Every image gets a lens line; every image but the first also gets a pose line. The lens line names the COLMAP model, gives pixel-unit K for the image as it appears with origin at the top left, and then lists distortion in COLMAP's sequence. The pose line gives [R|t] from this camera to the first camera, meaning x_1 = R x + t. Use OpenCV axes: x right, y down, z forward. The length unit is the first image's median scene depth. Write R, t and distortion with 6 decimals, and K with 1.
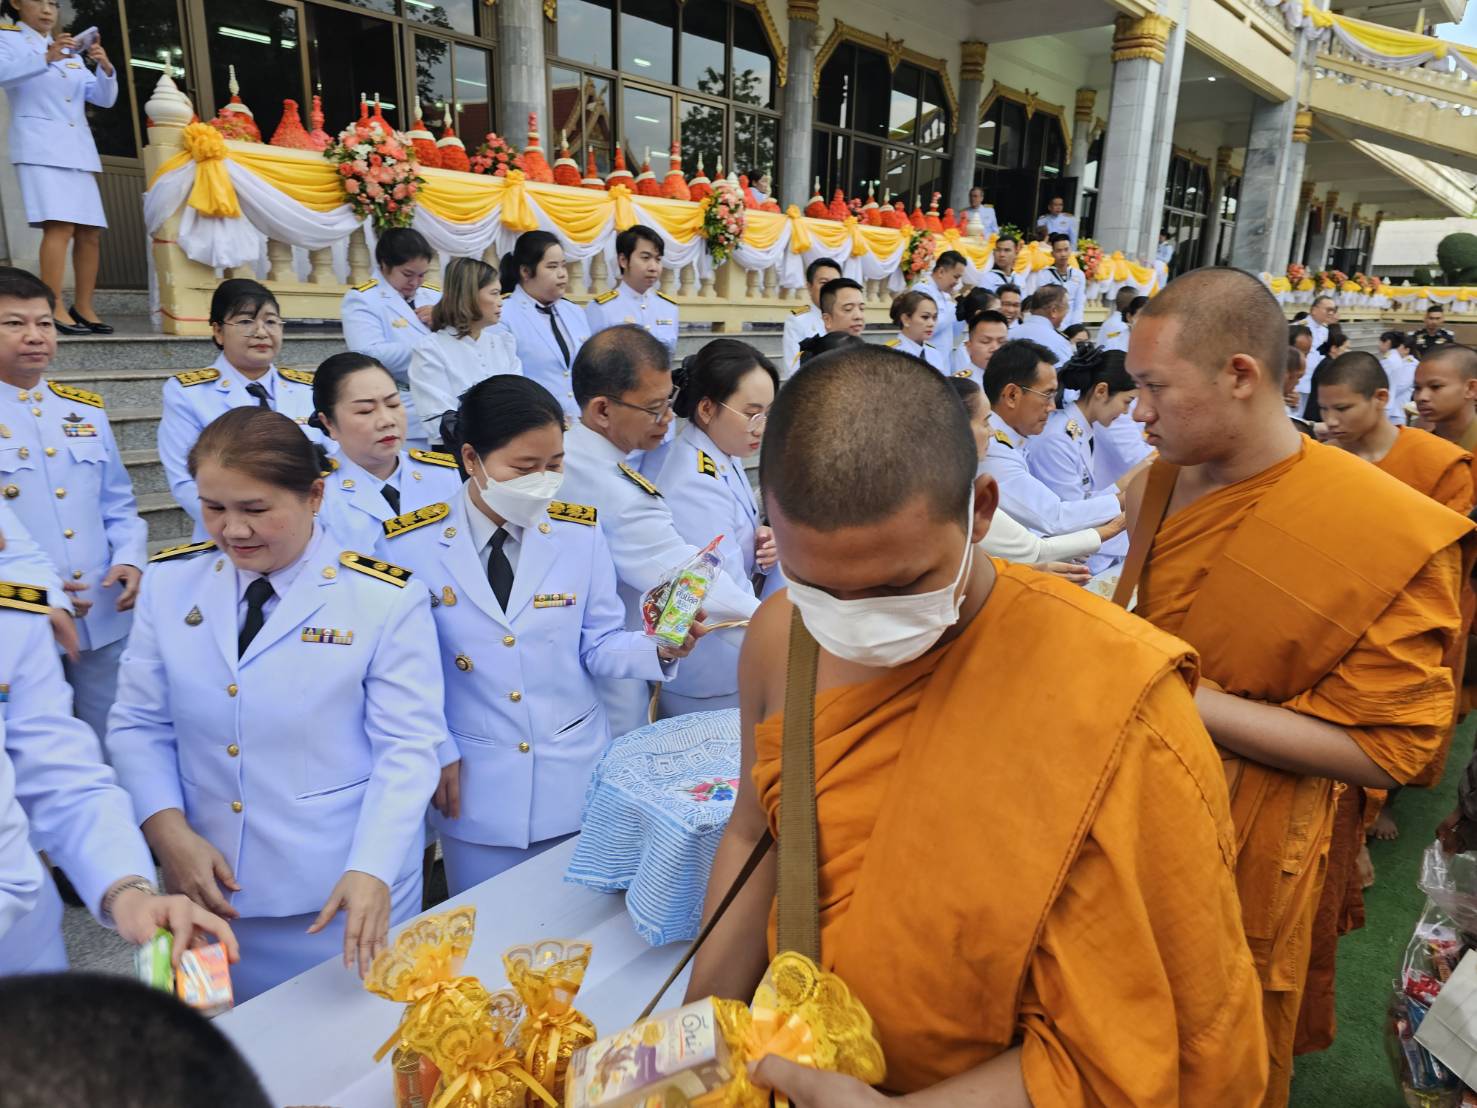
lens RADIAL K [[964.0, 0, 737.5], [0, 964.0, 599.0], [0, 0, 1]] dist [-0.003113, -0.017979]
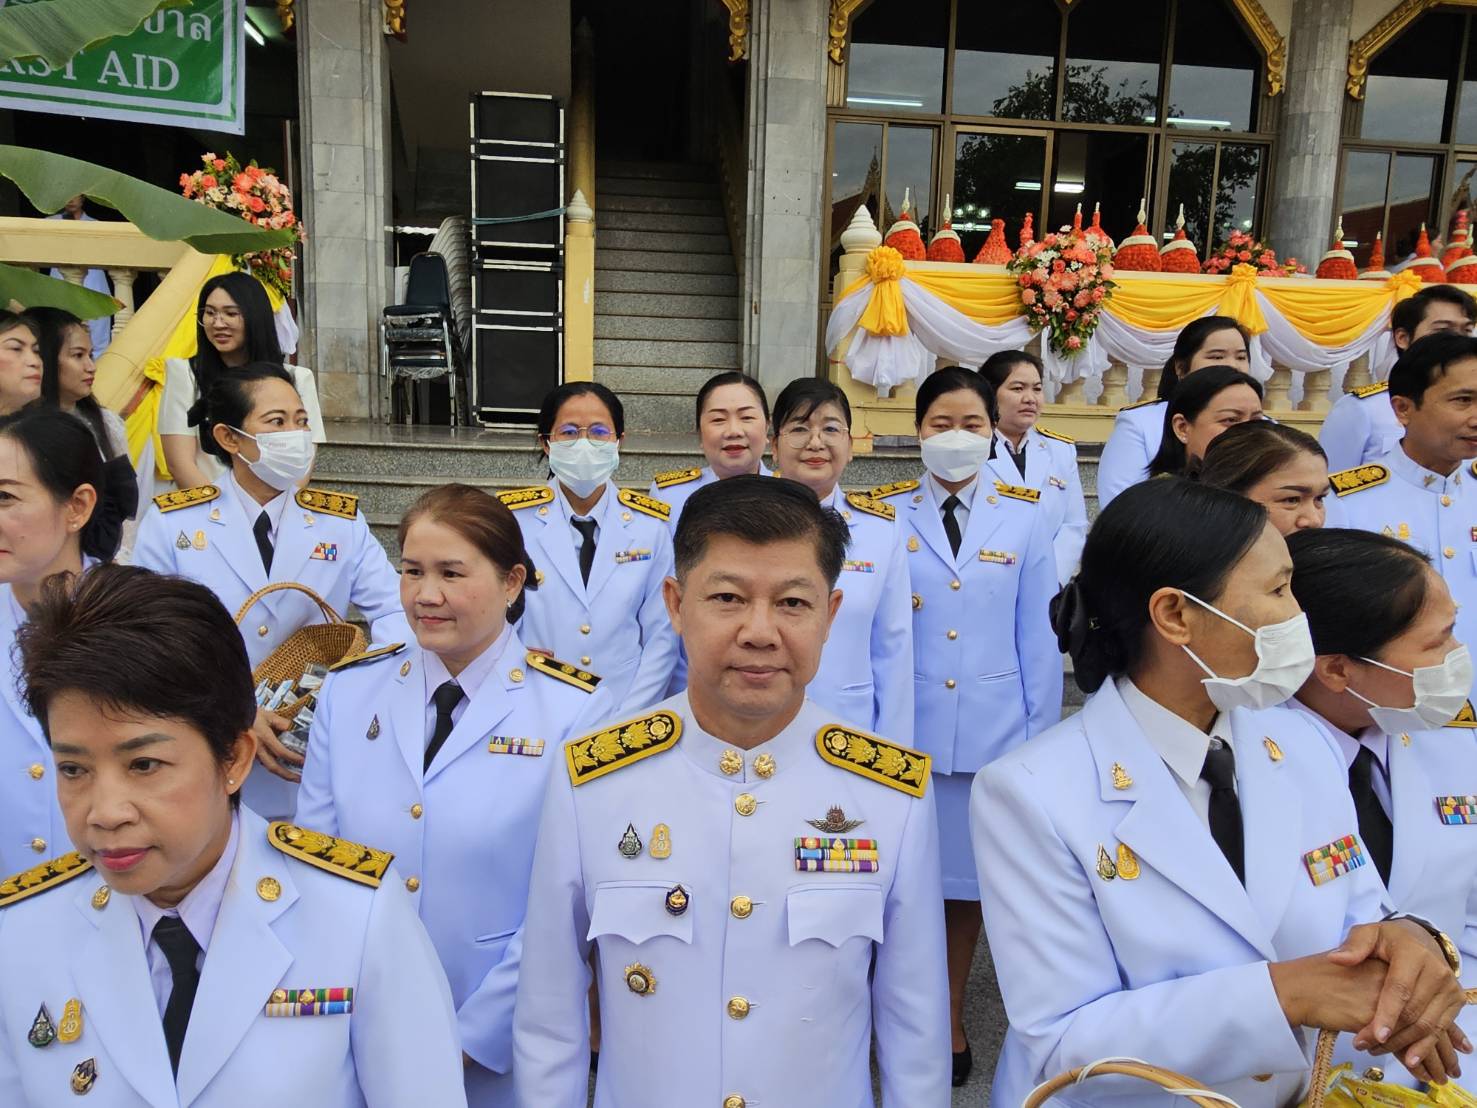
lens RADIAL K [[964.0, 0, 731.4], [0, 964.0, 556.1], [0, 0, 1]] dist [-0.003113, -0.017979]
pose [[0.714151, 0.091565, -0.693977, 0.031065], [-0.209645, 0.973877, -0.087243, -0.037204], [0.667860, 0.207794, 0.714692, 0.145723]]
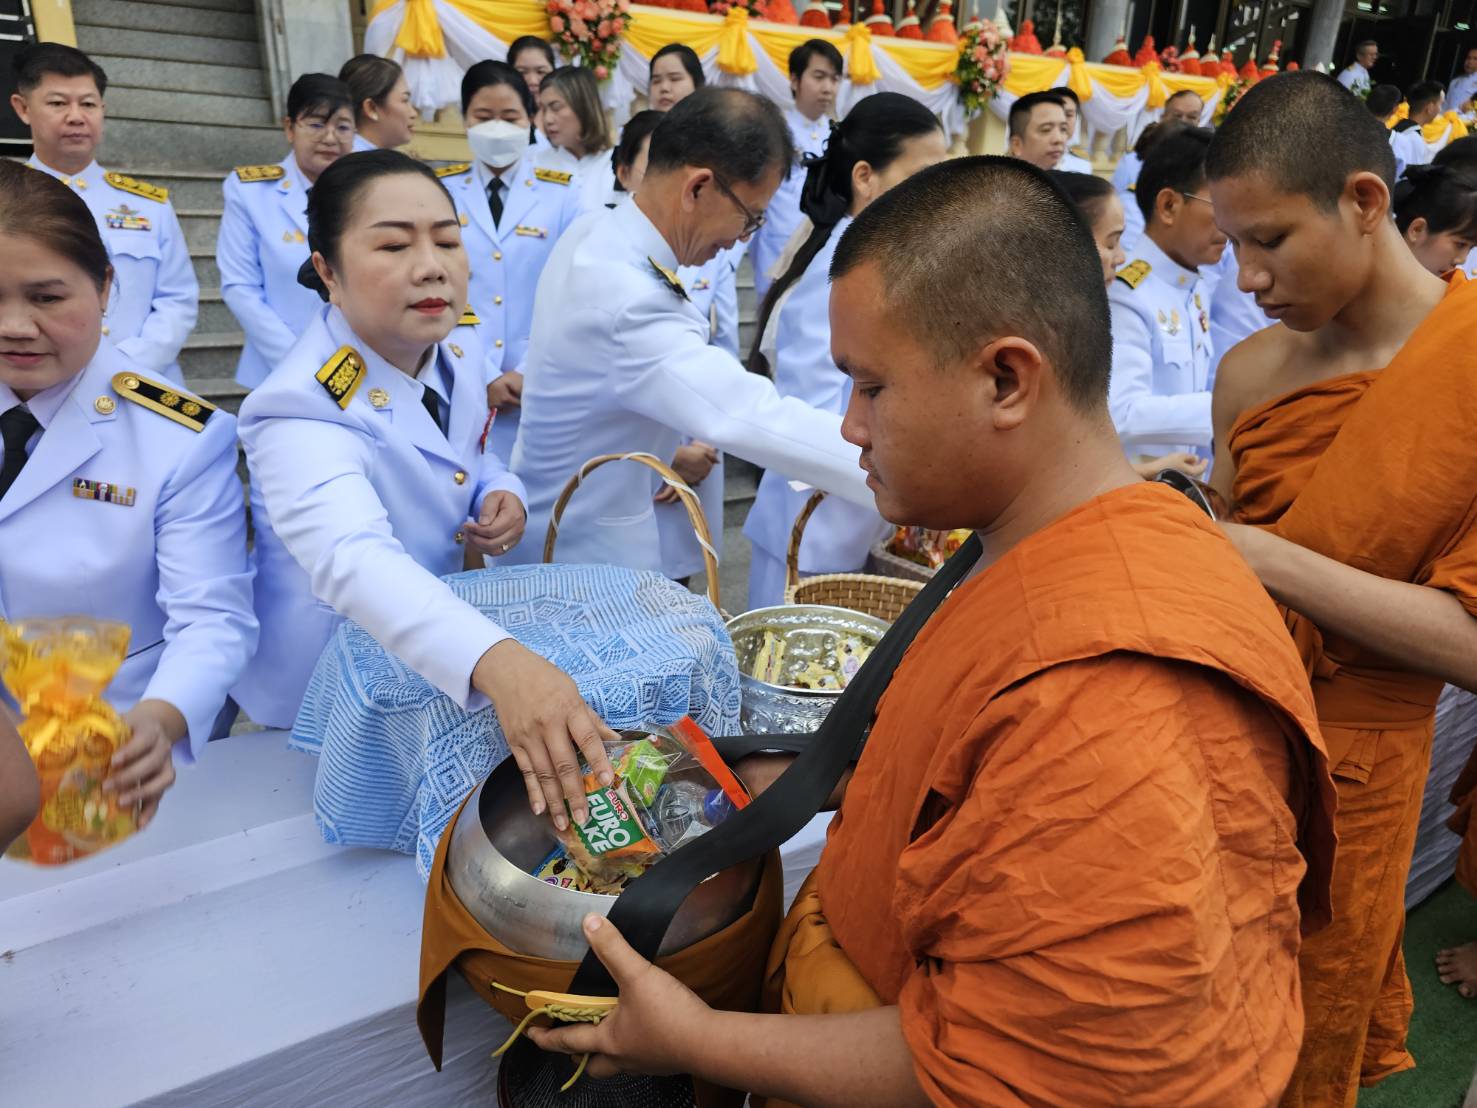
lens RADIAL K [[964.0, 0, 745.5], [0, 964.0, 552.0], [0, 0, 1]] dist [-0.003113, -0.017979]
pose [[0.947736, 0.114253, -0.297898, 0.083169], [-0.099380, 0.992947, 0.064656, 0.010243], [0.303183, -0.031671, 0.952406, 0.079881]]
